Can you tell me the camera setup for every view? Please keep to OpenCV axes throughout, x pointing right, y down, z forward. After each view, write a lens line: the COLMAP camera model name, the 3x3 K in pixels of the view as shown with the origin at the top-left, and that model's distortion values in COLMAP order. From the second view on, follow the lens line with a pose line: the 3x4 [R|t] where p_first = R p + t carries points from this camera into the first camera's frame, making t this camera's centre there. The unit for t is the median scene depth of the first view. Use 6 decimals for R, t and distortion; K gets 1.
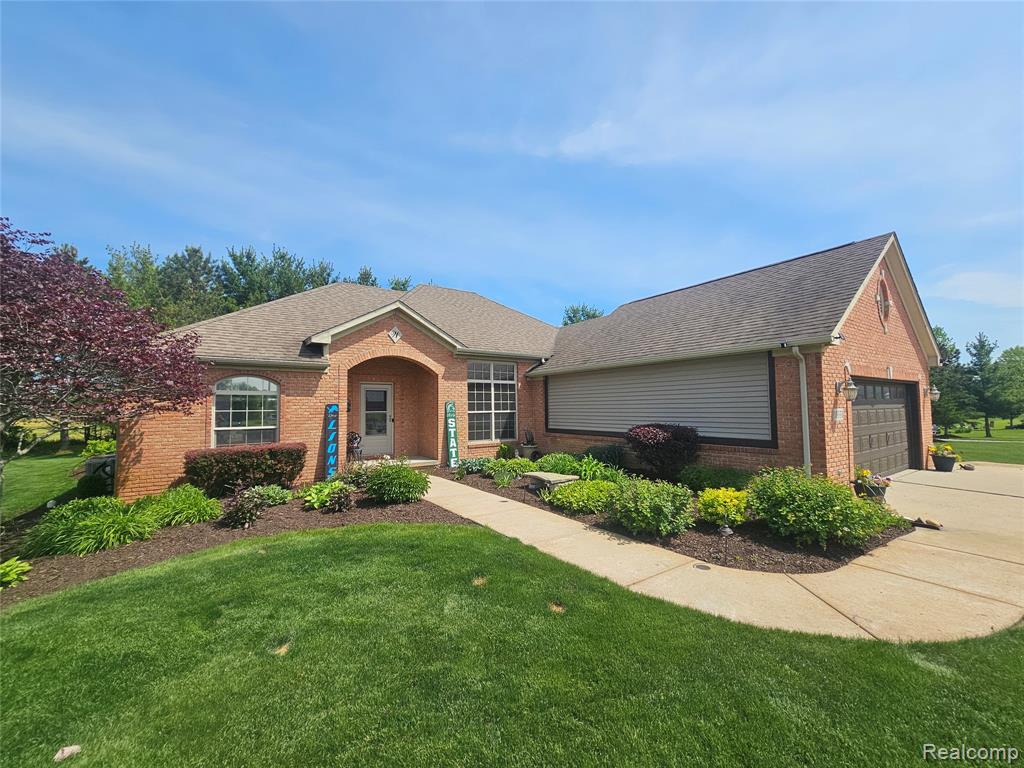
lens RADIAL K [[419.6, 0, 512.8], [0, 419.6, 384.4], [0, 0, 1]] dist [-0.000217, -0.001551]
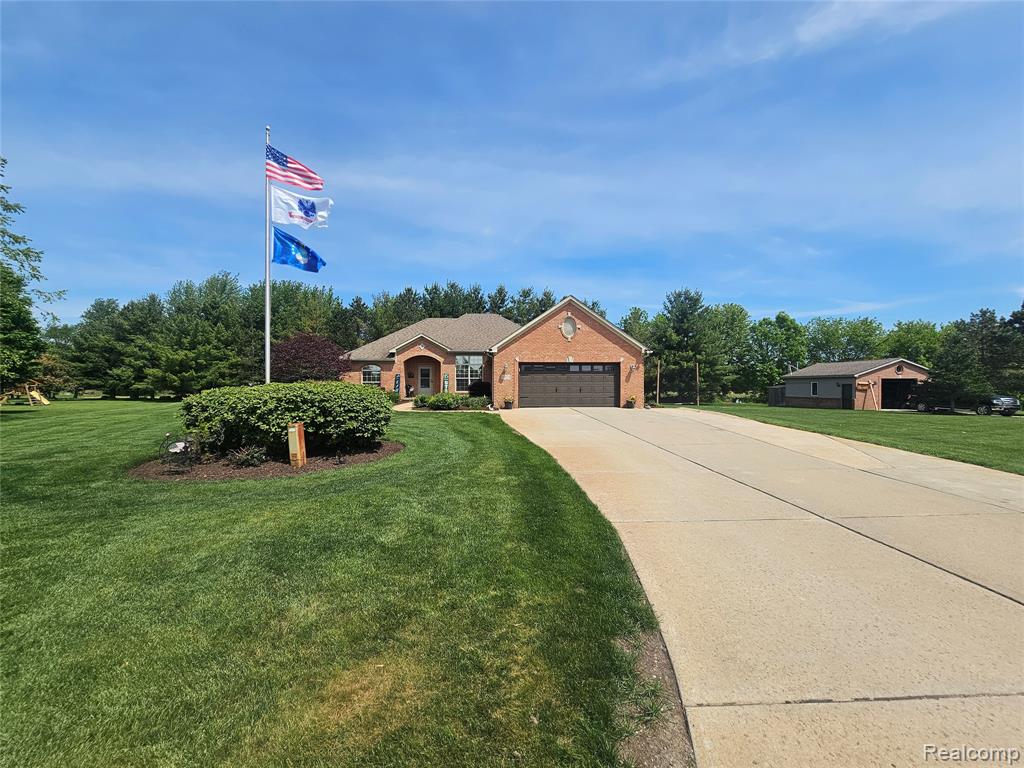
lens RADIAL K [[419.6, 0, 508.6], [0, 419.6, 382.0], [0, 0, 1]] dist [-0.000217, -0.001551]
pose [[0.855578, 0.006831, -0.517630, 1.487712], [0.020215, 0.998709, 0.046592, -0.015575], [0.517280, -0.050327, 0.854335, -0.896202]]
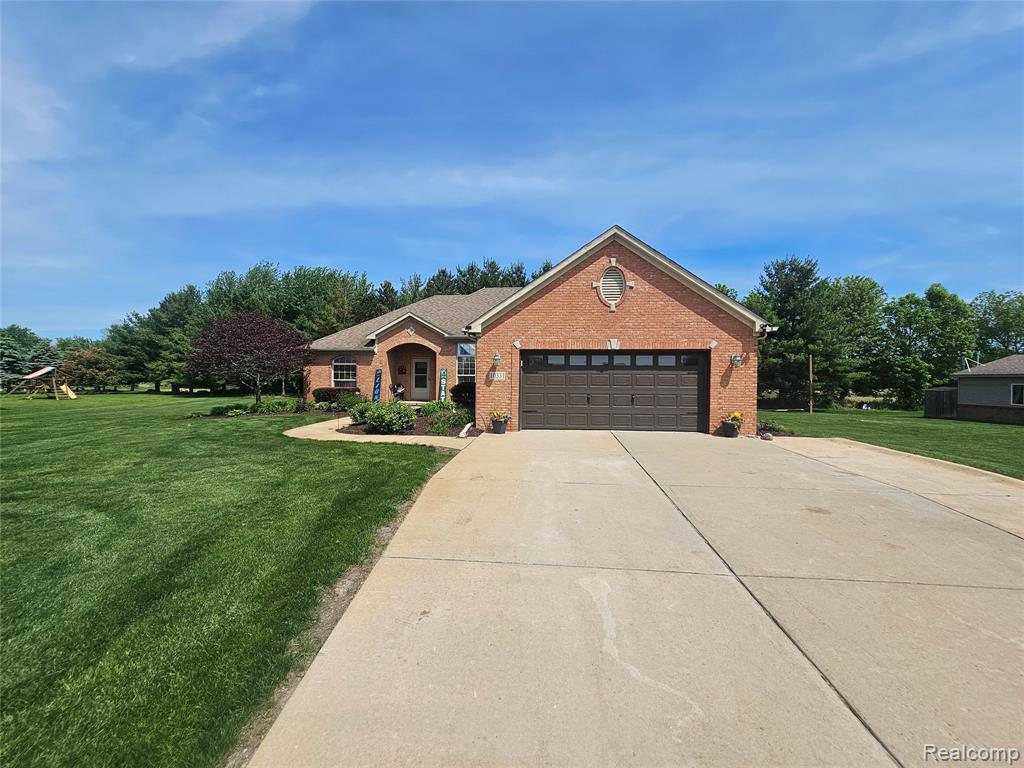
lens RADIAL K [[419.6, 0, 506.9], [0, 419.6, 383.9], [0, 0, 1]] dist [-0.000217, -0.001551]
pose [[0.761976, 0.024071, -0.647158, 1.223180], [0.020366, 0.997924, 0.061096, 0.005416], [0.647285, -0.059734, 0.759904, -0.111062]]
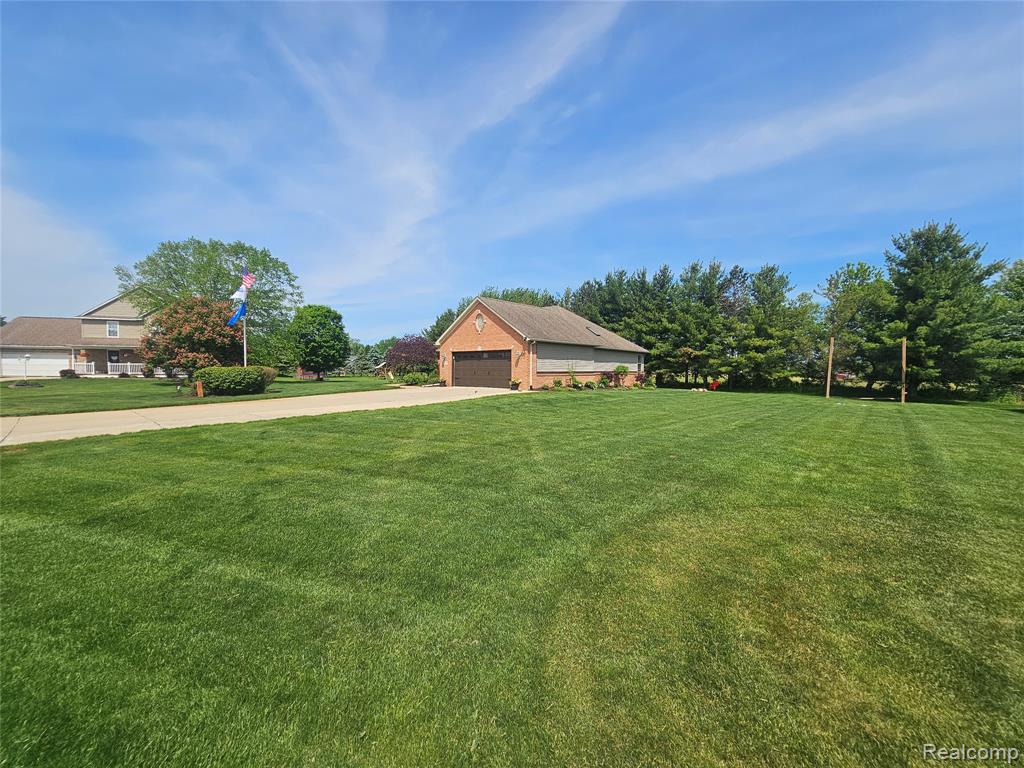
lens RADIAL K [[419.8, 0, 507.0], [0, 419.8, 368.7], [0, 0, 1]] dist [0.001782, -0.000019]
pose [[0.232673, 0.012686, -0.972472, 3.020236], [0.045172, 0.998695, 0.023836, 0.039839], [0.971505, -0.049475, 0.231797, 0.452637]]
